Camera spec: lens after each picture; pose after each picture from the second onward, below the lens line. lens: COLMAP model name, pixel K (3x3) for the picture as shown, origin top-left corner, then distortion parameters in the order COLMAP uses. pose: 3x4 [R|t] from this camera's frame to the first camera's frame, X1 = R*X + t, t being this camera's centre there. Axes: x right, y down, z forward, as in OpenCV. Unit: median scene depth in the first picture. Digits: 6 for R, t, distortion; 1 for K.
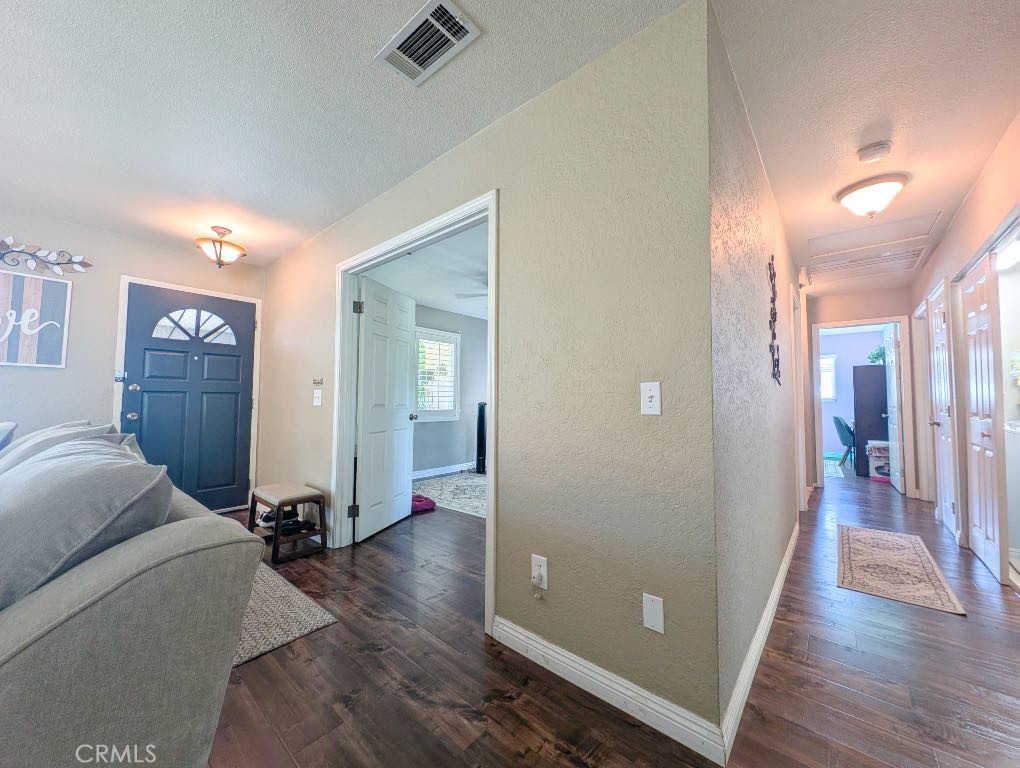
lens RADIAL K [[388.1, 0, 506.3], [0, 388.1, 381.3], [0, 0, 1]] dist [0.002855, 0.000123]
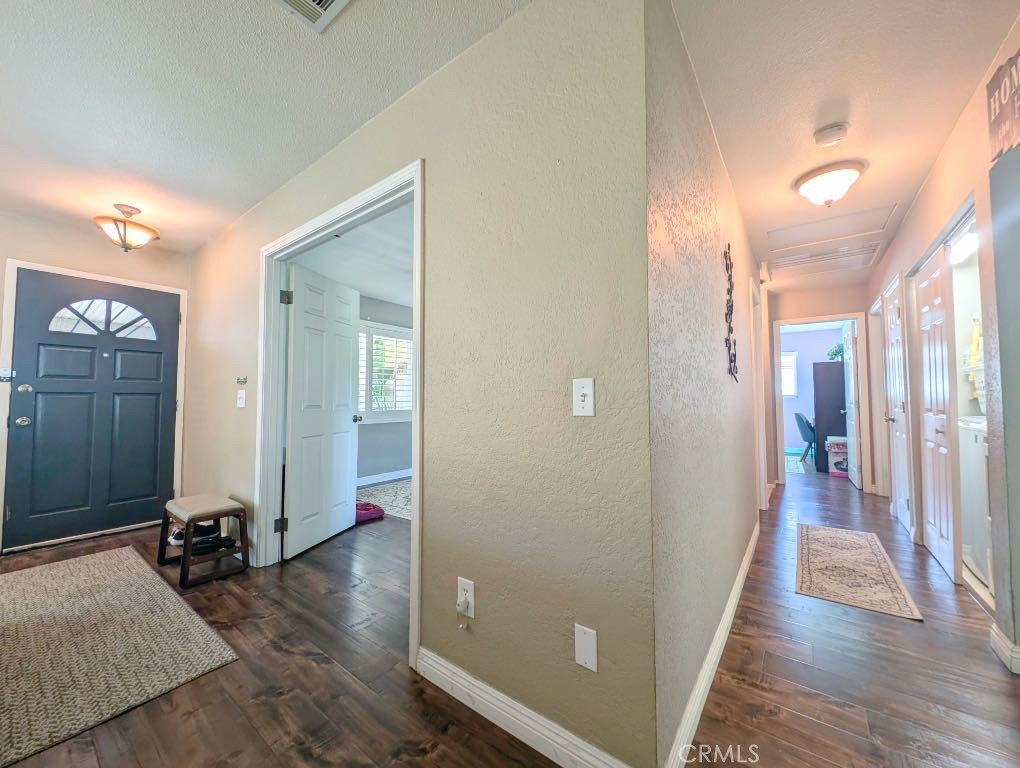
lens RADIAL K [[388.1, 0, 506.3], [0, 388.1, 381.3], [0, 0, 1]] dist [0.002855, 0.000123]
pose [[0.998353, -0.005054, 0.057150, 0.073889], [0.004870, 0.999982, 0.003359, 0.002508], [-0.057166, -0.003075, 0.998360, 0.072954]]
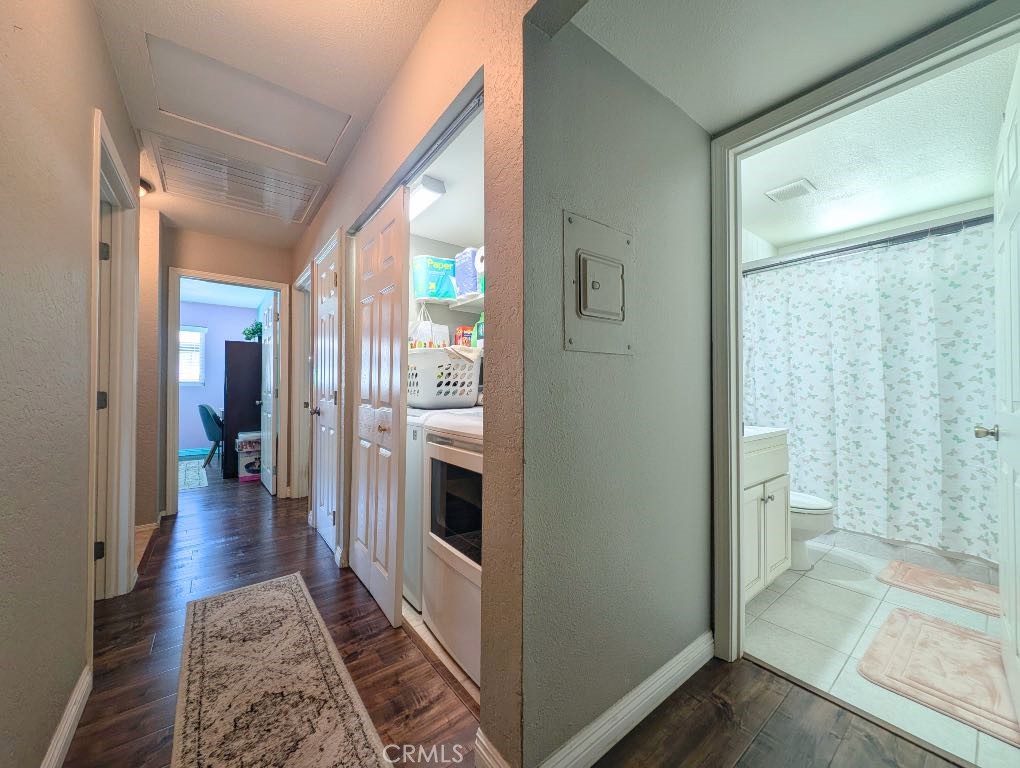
lens RADIAL K [[382.6, 0, 509.7], [0, 382.6, 381.0], [0, 0, 1]] dist [0.010422, -0.000030]
pose [[0.203289, 0.006979, 0.979094, 0.472763], [-0.045936, 0.998941, 0.002417, 0.026375], [-0.978041, -0.045467, 0.203395, 0.530185]]
